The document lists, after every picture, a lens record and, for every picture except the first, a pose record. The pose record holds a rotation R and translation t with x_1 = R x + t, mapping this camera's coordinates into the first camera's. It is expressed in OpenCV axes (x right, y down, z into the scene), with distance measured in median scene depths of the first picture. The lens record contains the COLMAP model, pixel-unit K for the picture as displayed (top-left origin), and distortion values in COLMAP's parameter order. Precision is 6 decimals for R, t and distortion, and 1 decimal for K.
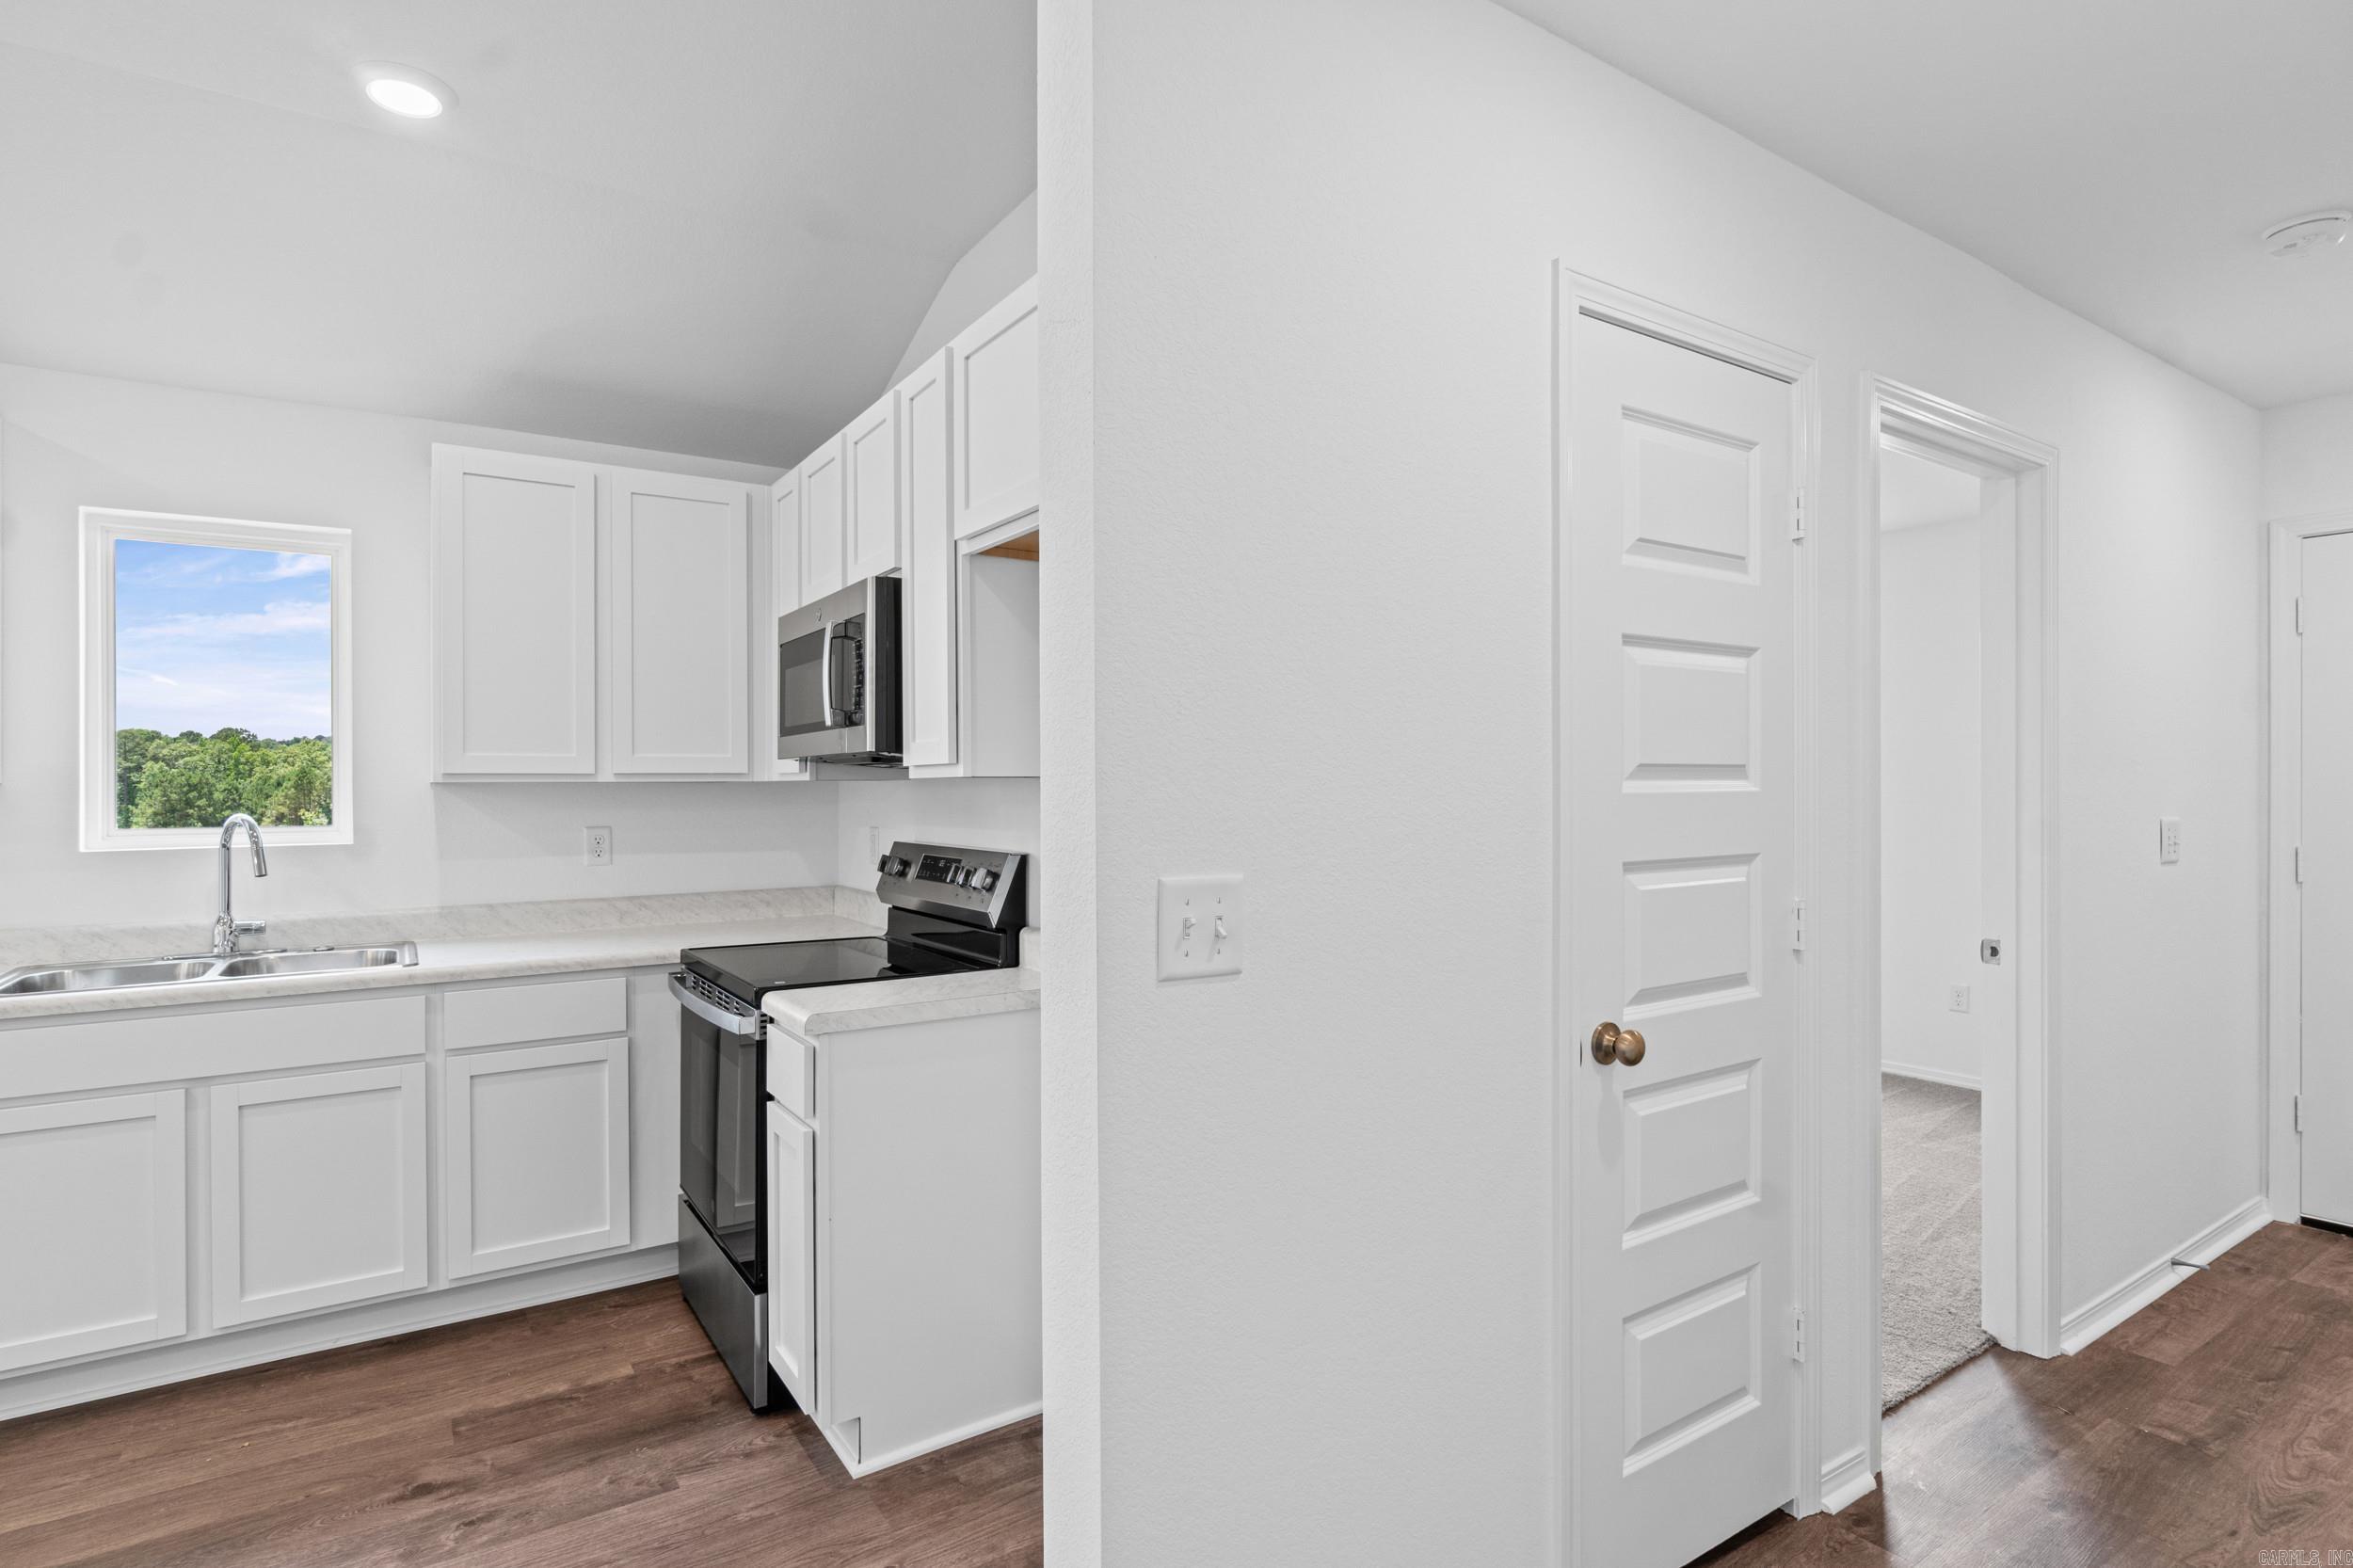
lens RADIAL K [[1194.0, 0, 1164.8], [0, 1194.0, 780.1], [0, 0, 1]] dist [-0.009698, 0.003732]
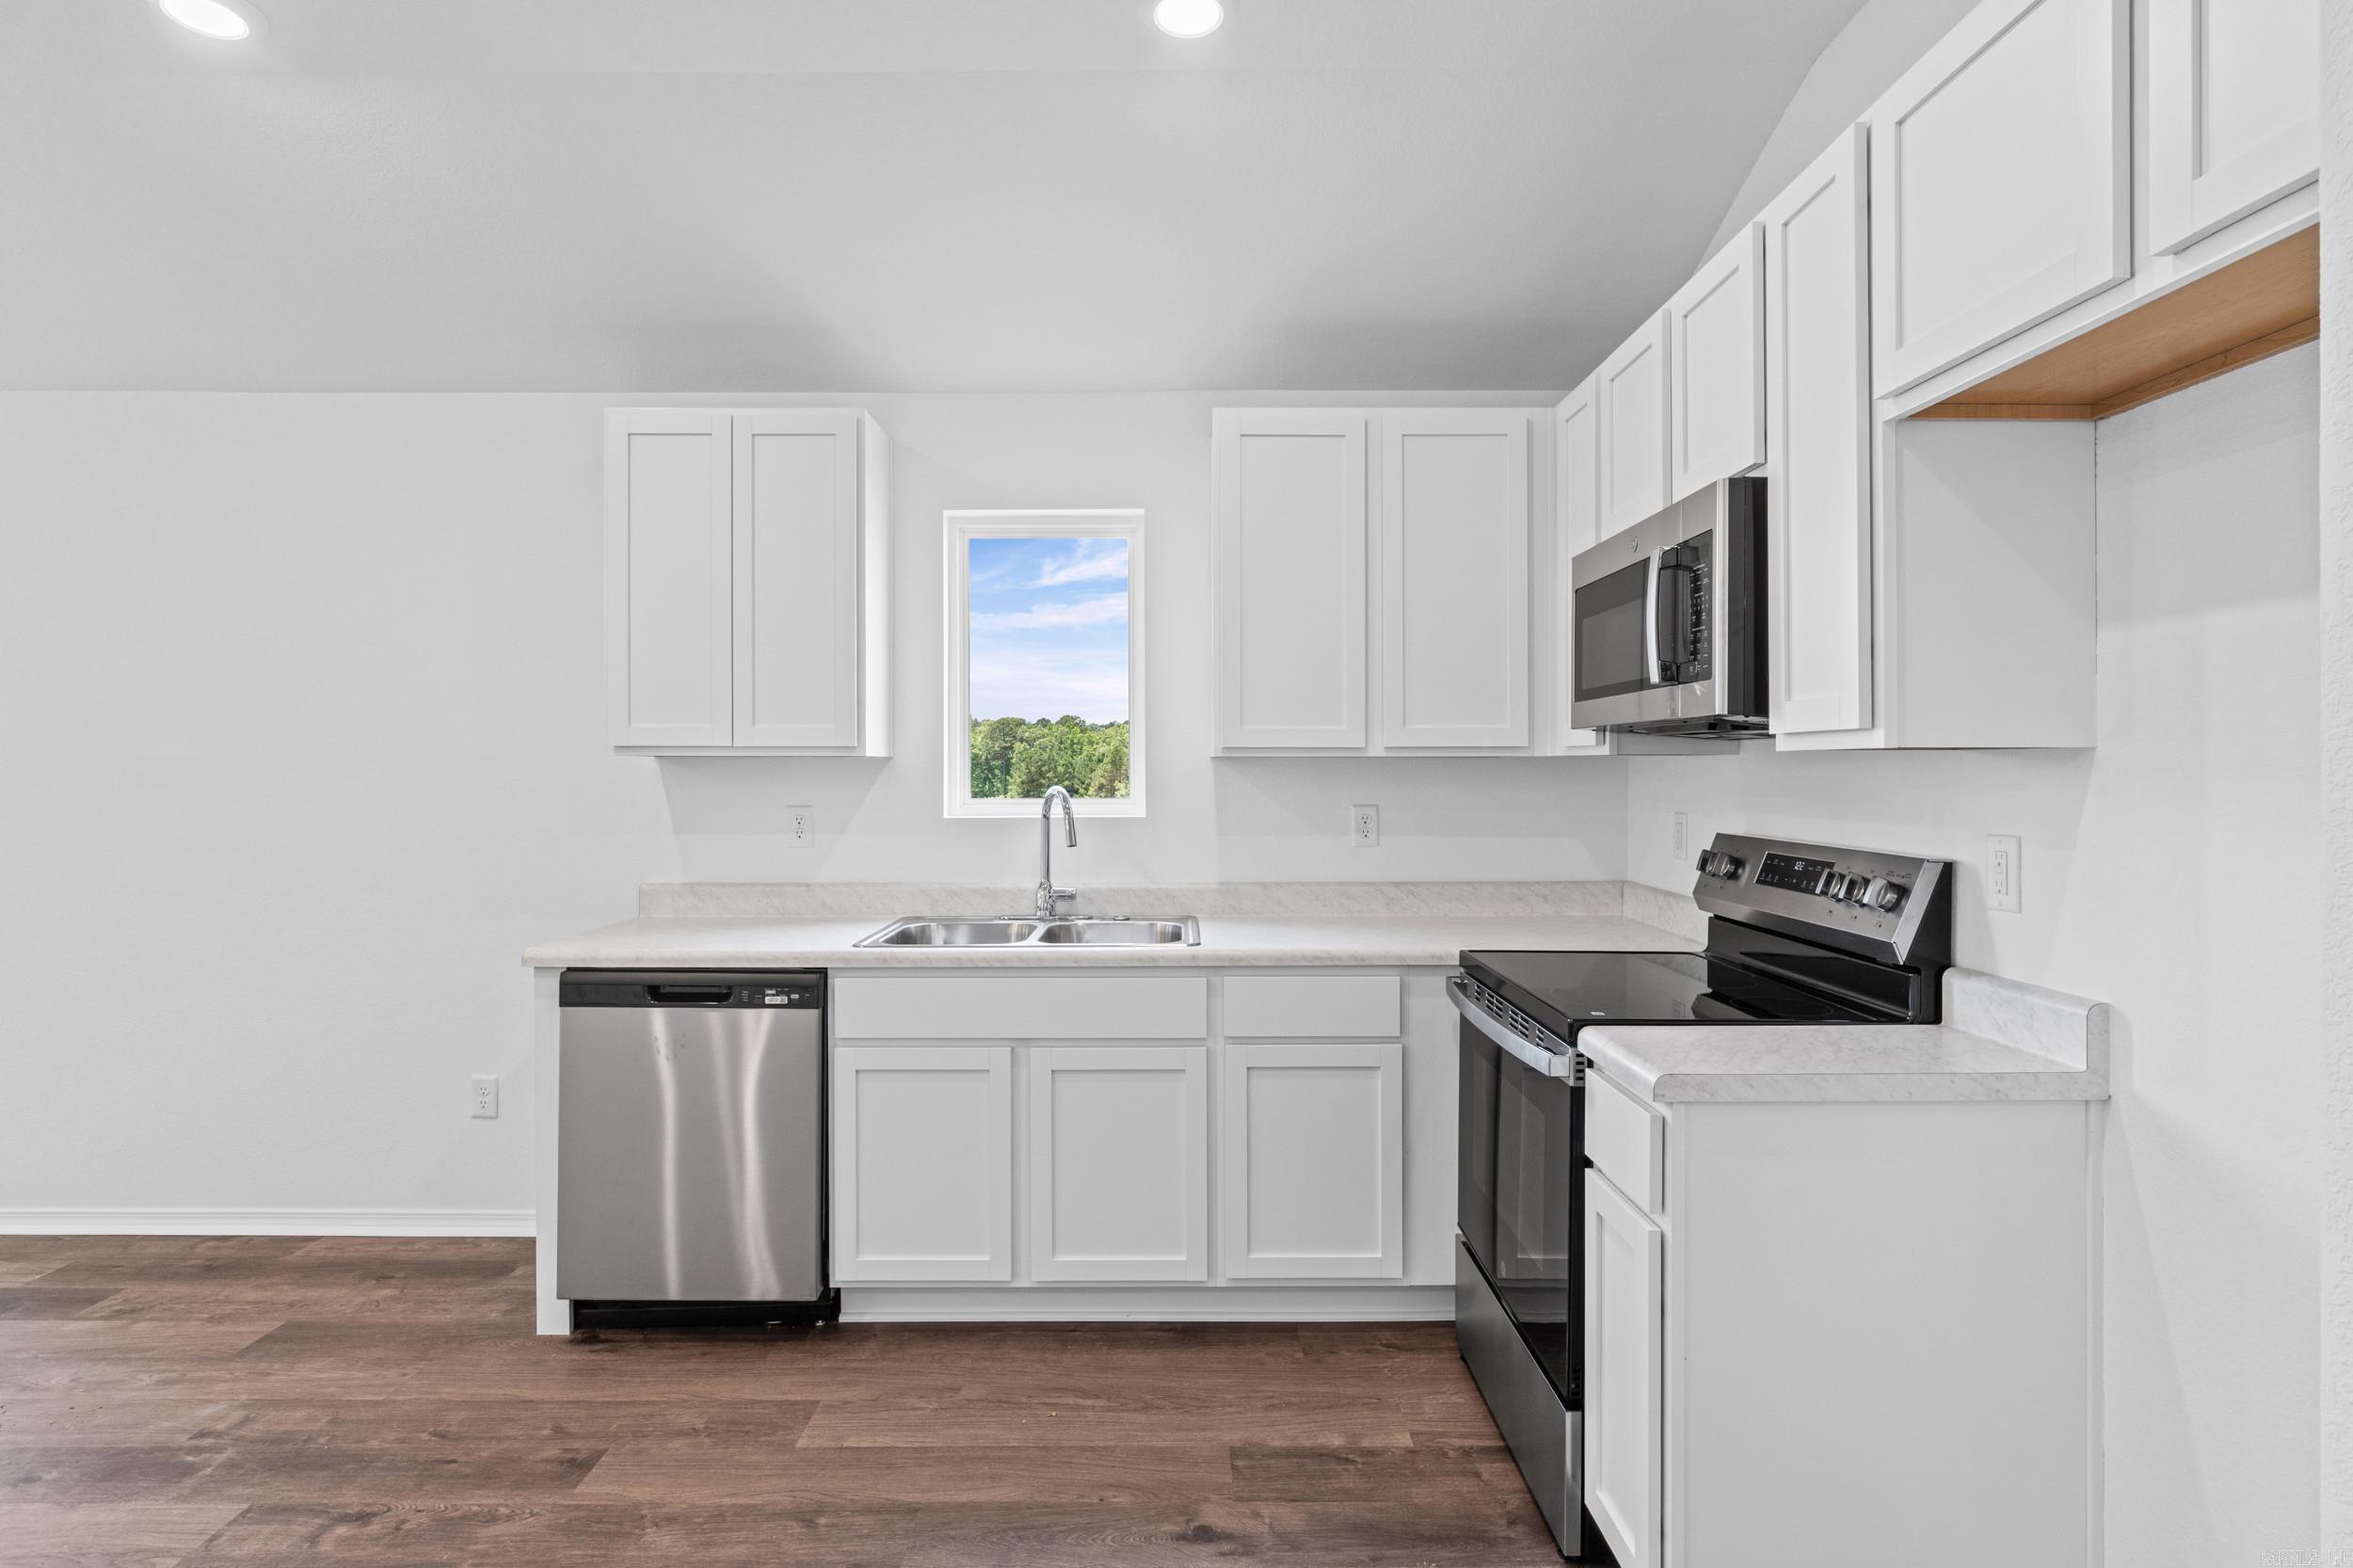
lens RADIAL K [[1194.0, 0, 1178.4], [0, 1194.0, 760.7], [0, 0, 1]] dist [-0.009698, 0.003732]
pose [[0.838804, 0.002894, -0.544426, -0.115964], [-0.001624, 0.999995, 0.002814, 0.002835], [0.544431, -0.001476, 0.838804, 0.178617]]
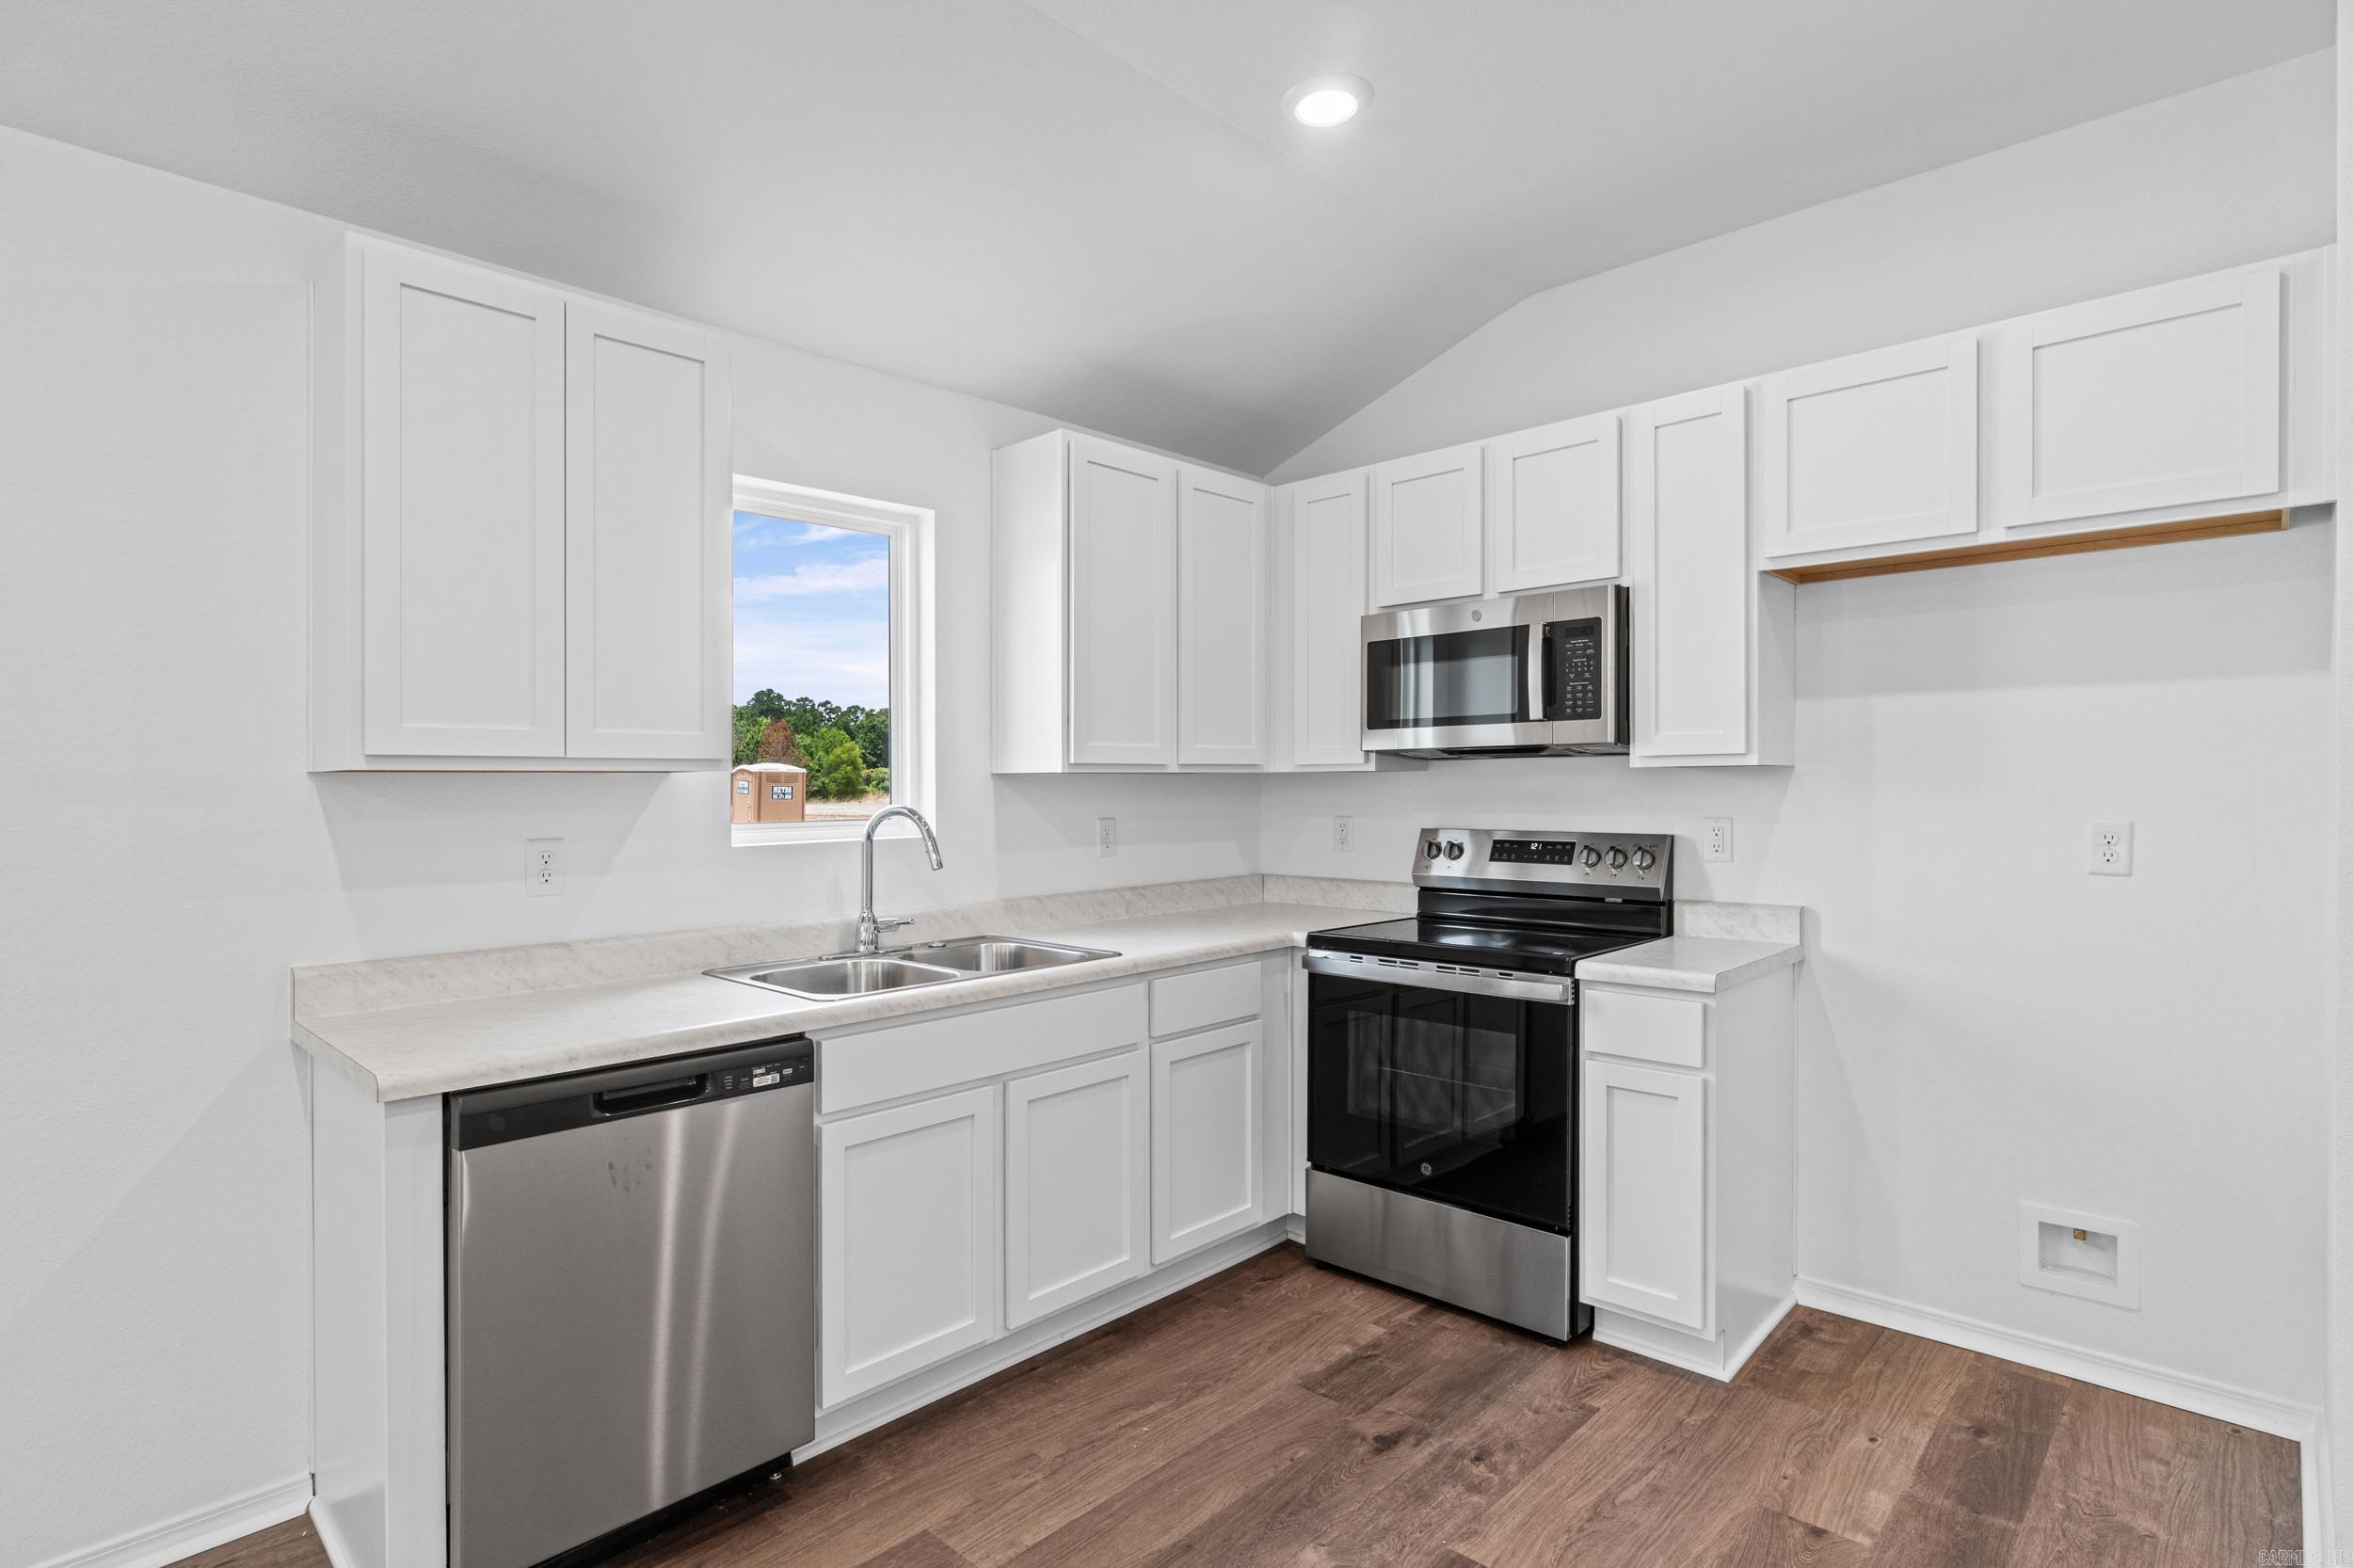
lens RADIAL K [[1194.0, 0, 1155.9], [0, 1194.0, 788.2], [0, 0, 1]] dist [-0.009698, 0.003732]
pose [[0.973943, -0.003009, 0.226772, -0.834775], [0.001144, 0.999964, 0.008358, 0.007657], [-0.226789, -0.007881, 0.973912, 0.017835]]
